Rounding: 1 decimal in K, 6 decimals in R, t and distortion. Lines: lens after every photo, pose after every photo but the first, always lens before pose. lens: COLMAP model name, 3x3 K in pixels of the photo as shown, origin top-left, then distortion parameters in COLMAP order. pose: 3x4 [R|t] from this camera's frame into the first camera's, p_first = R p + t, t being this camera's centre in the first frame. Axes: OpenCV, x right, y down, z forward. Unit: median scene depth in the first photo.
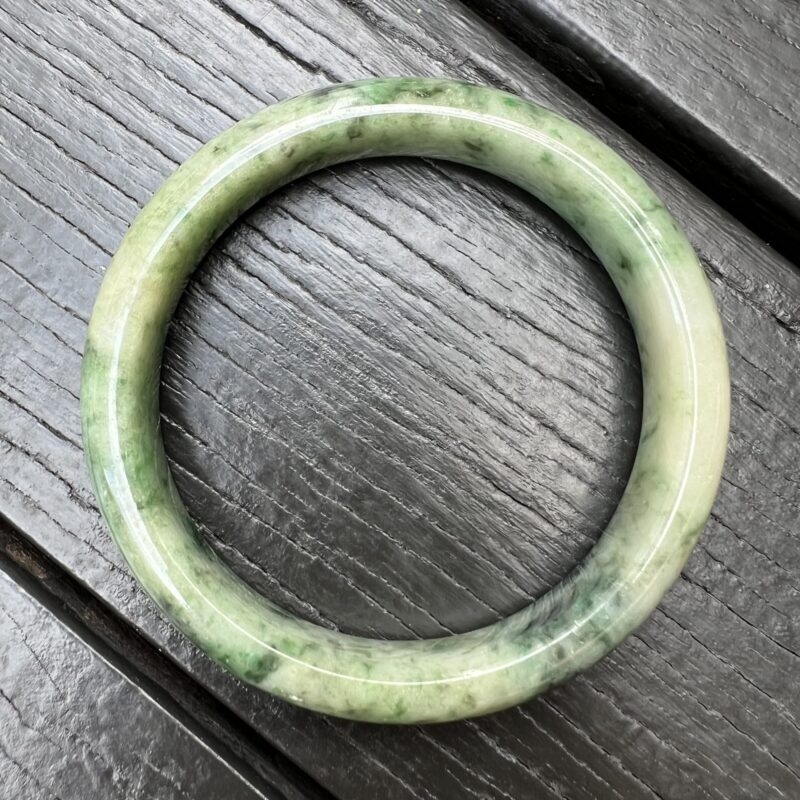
lens RADIAL K [[851.2, 0, 403.5], [0, 851.2, 394.8], [0, 0, 1]] dist [-0.020725, 0.000000]
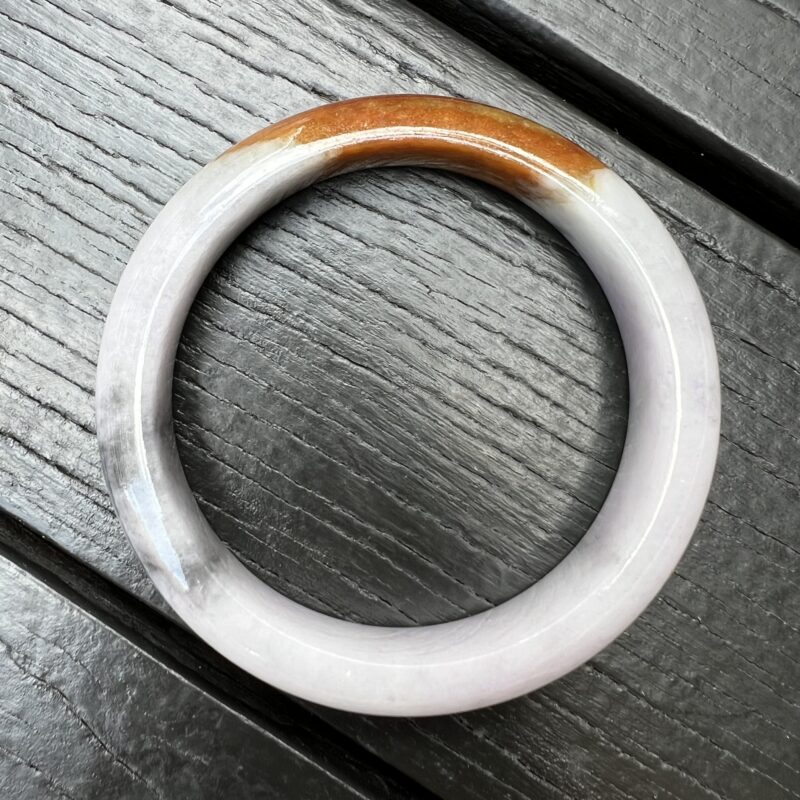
lens RADIAL K [[793.8, 0, 402.1], [0, 793.8, 399.9], [0, 0, 1]] dist [-0.010260, 0.000000]
pose [[0.993769, -0.111373, 0.004414, 0.183240], [0.111185, 0.993317, 0.030983, 0.146651], [-0.007835, -0.030299, 0.999510, -0.009175]]
